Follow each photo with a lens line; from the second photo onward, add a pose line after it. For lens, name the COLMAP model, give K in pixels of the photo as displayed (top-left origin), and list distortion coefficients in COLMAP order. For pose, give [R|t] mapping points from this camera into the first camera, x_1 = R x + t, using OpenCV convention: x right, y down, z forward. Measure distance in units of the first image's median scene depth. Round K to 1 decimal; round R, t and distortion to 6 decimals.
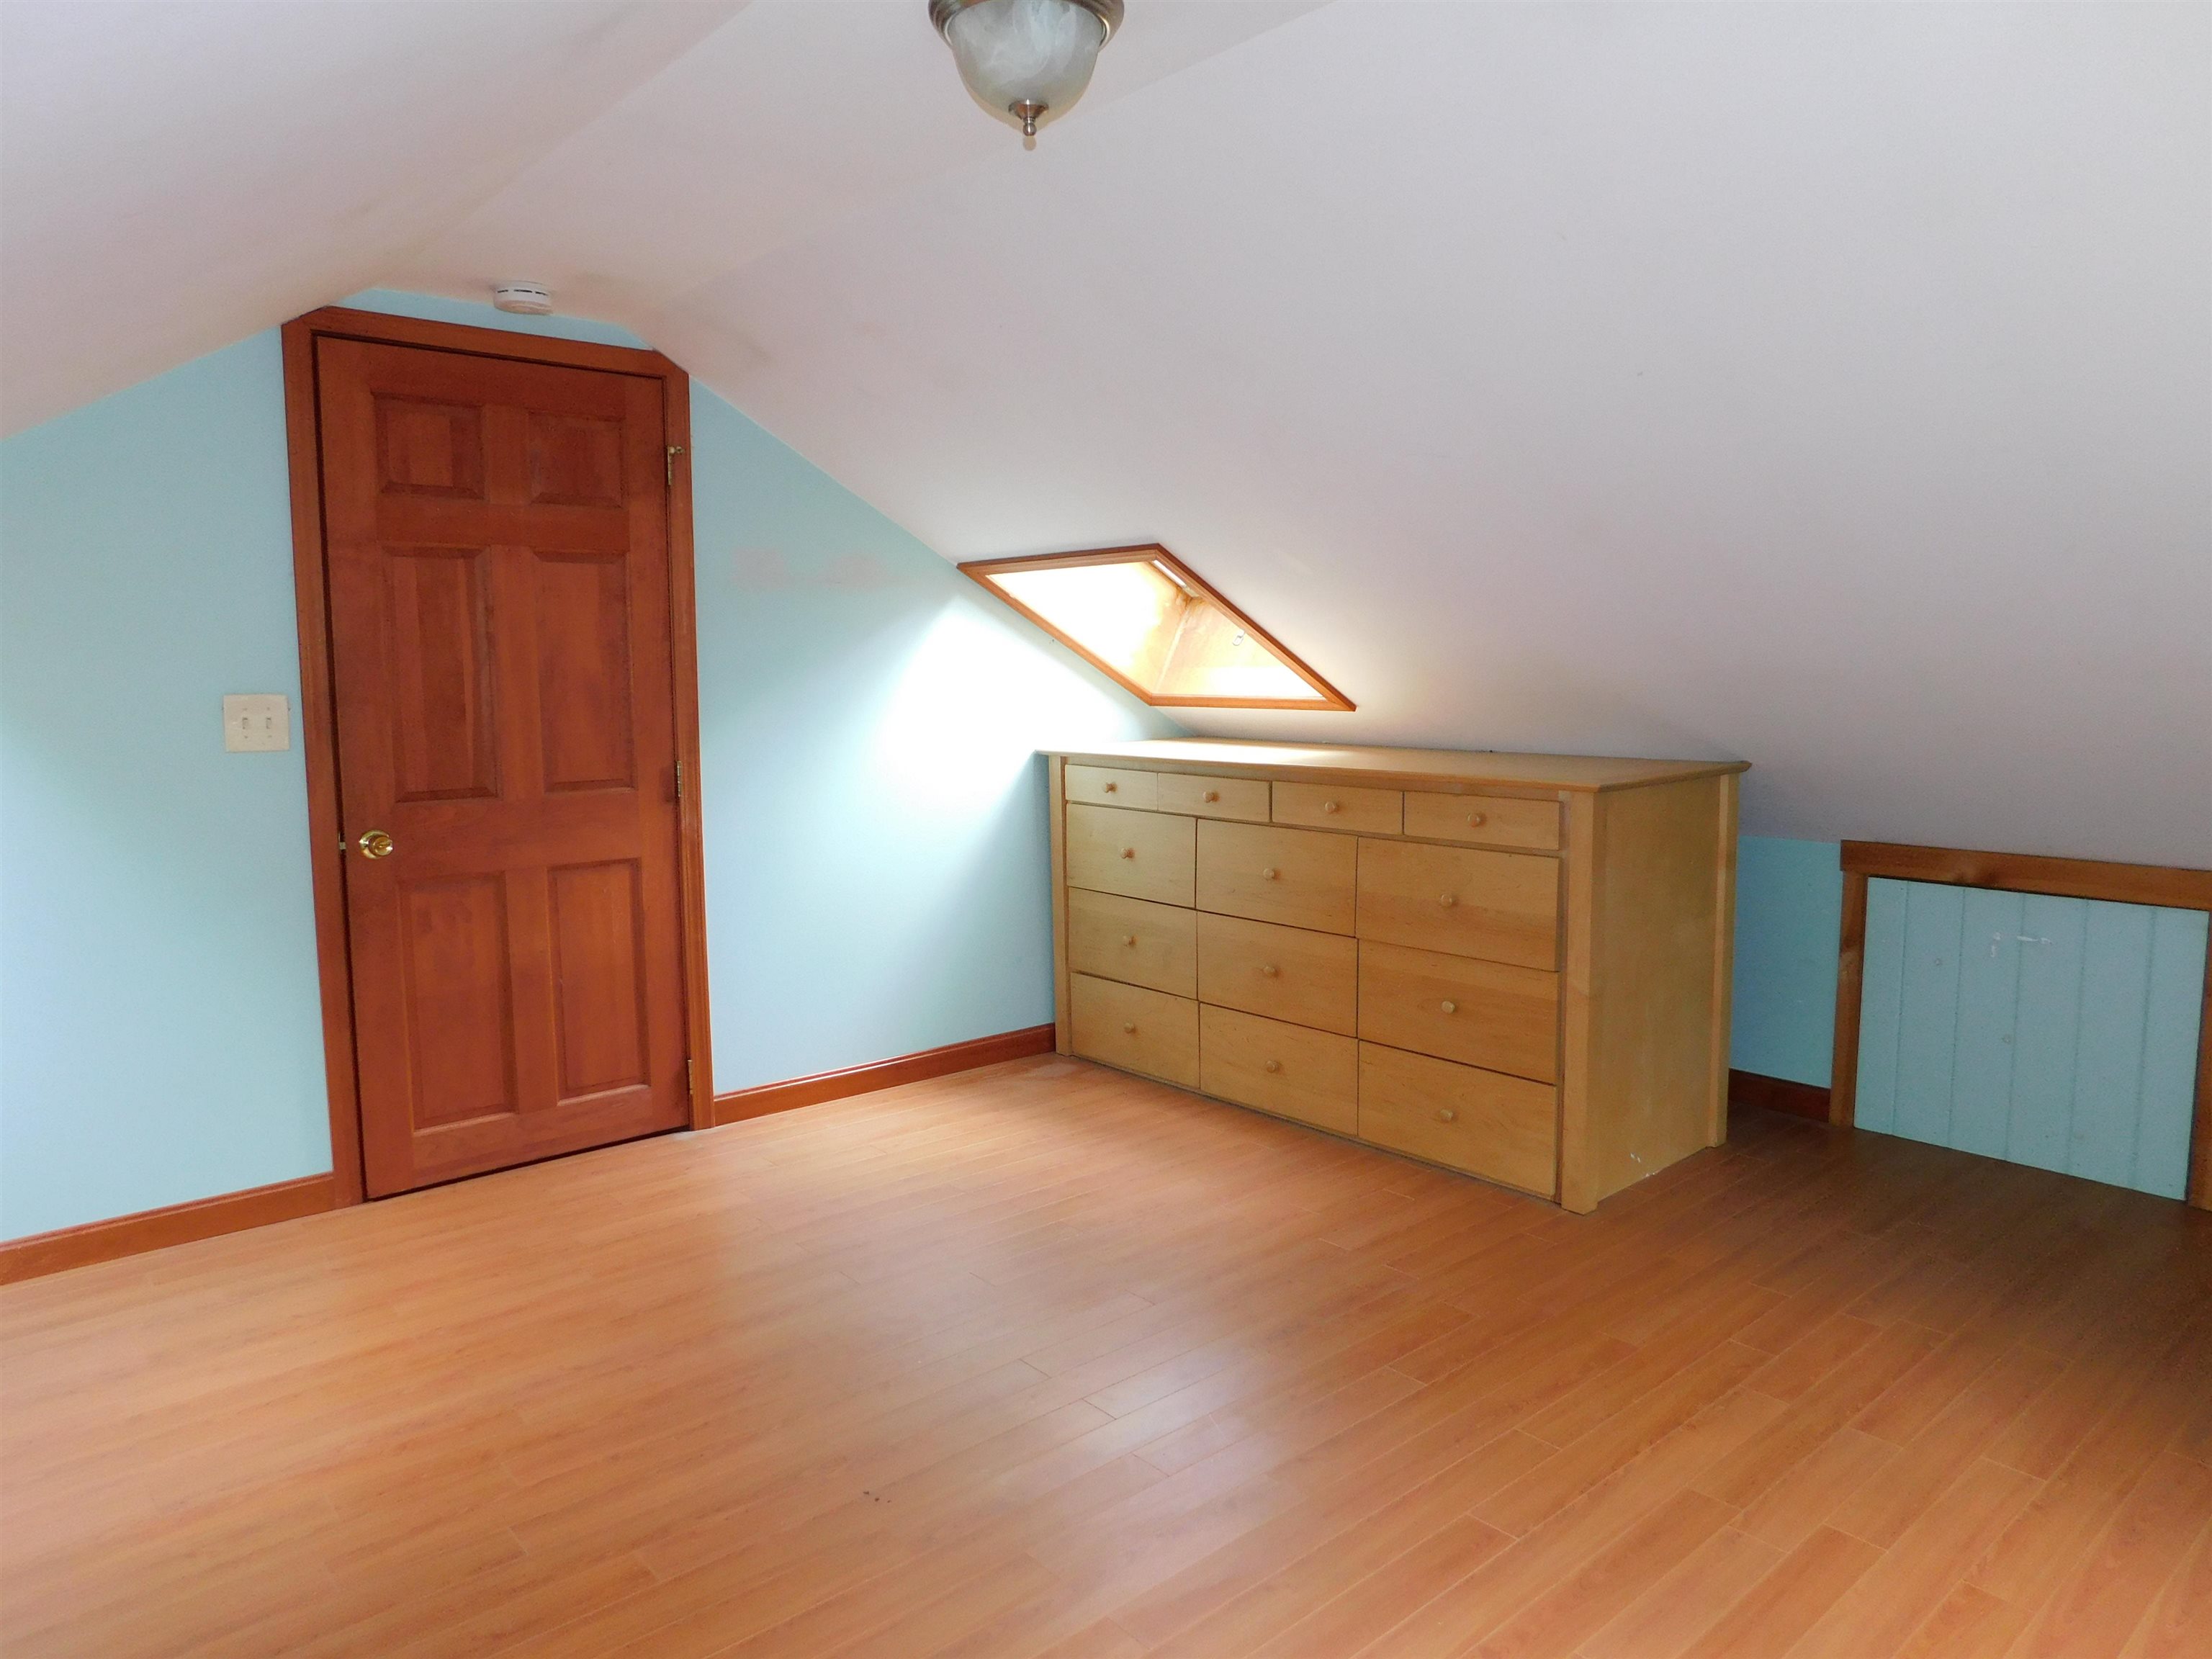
lens RADIAL K [[1473.7, 0, 1106.0], [0, 1473.7, 829.5], [0, 0, 1]] dist [-0.062515, 0.055411]
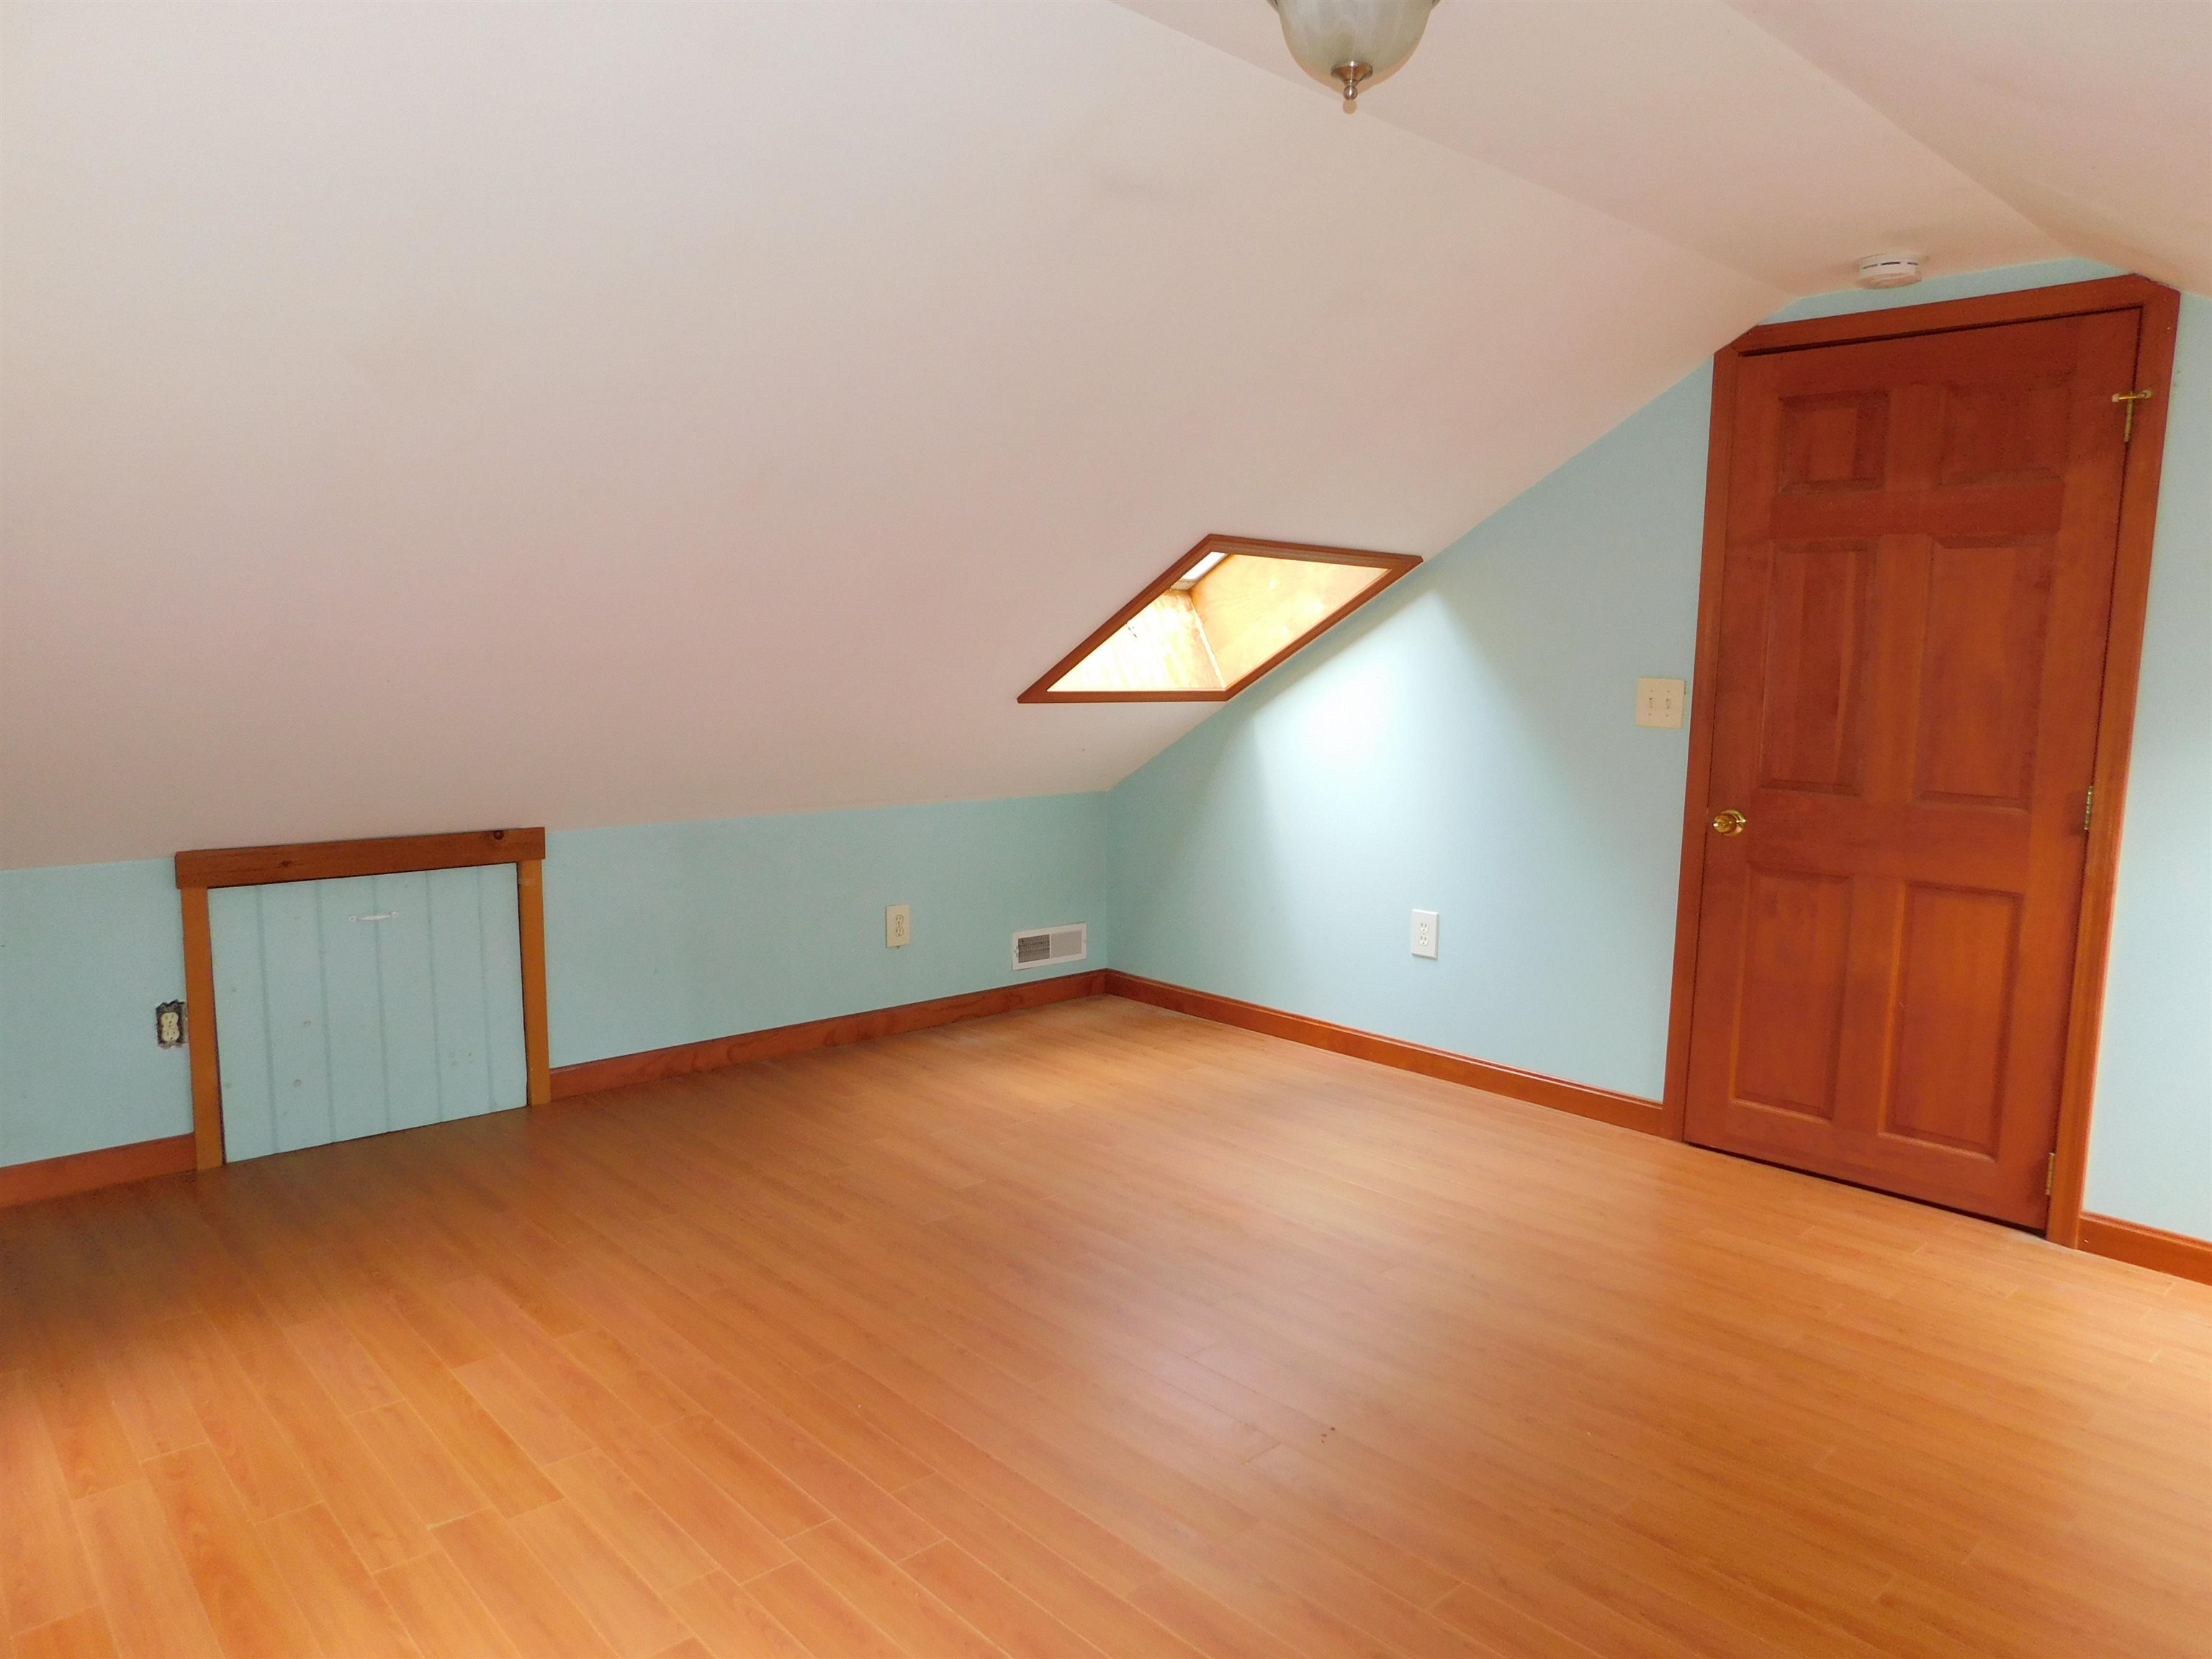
lens RADIAL K [[1473.7, 0, 1106.0], [0, 1473.7, 829.5], [0, 0, 1]] dist [-0.062515, 0.055411]
pose [[0.032918, 0.122461, -0.991927, 0.522999], [-0.139061, 0.983373, 0.116790, -0.043771], [0.989737, 0.134094, 0.049400, 0.461165]]
